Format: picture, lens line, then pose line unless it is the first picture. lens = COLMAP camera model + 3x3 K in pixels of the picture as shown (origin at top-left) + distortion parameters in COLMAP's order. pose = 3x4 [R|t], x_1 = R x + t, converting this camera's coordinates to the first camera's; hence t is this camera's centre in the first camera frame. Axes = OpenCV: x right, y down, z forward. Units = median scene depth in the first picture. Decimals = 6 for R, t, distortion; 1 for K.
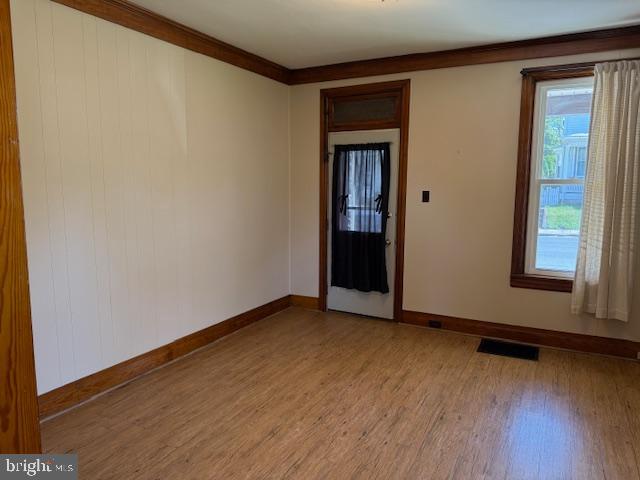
lens RADIAL K [[453.1, 0, 320.0], [0, 453.1, 240.0], [0, 0, 1]] dist [0.067378, -0.073868]
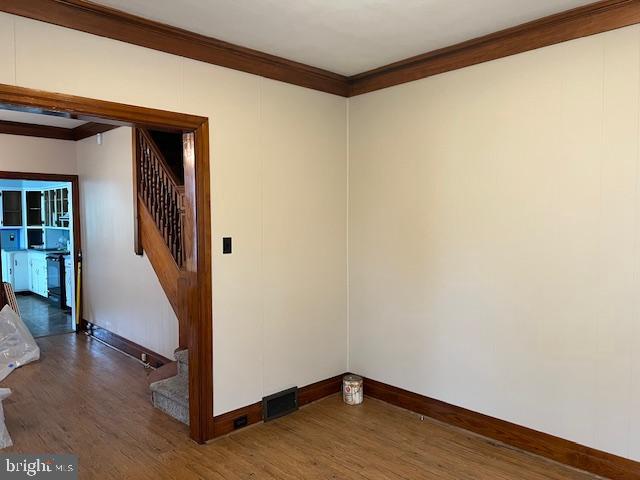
lens RADIAL K [[481.6, 0, 320.0], [0, 481.6, 240.0], [0, 0, 1]] dist [0.072680, -0.085958]
pose [[-0.304767, 0.040359, -0.951572, 0.680684], [-0.115060, 0.990224, 0.078850, -0.138960], [0.945451, 0.133518, -0.297144, 1.057614]]
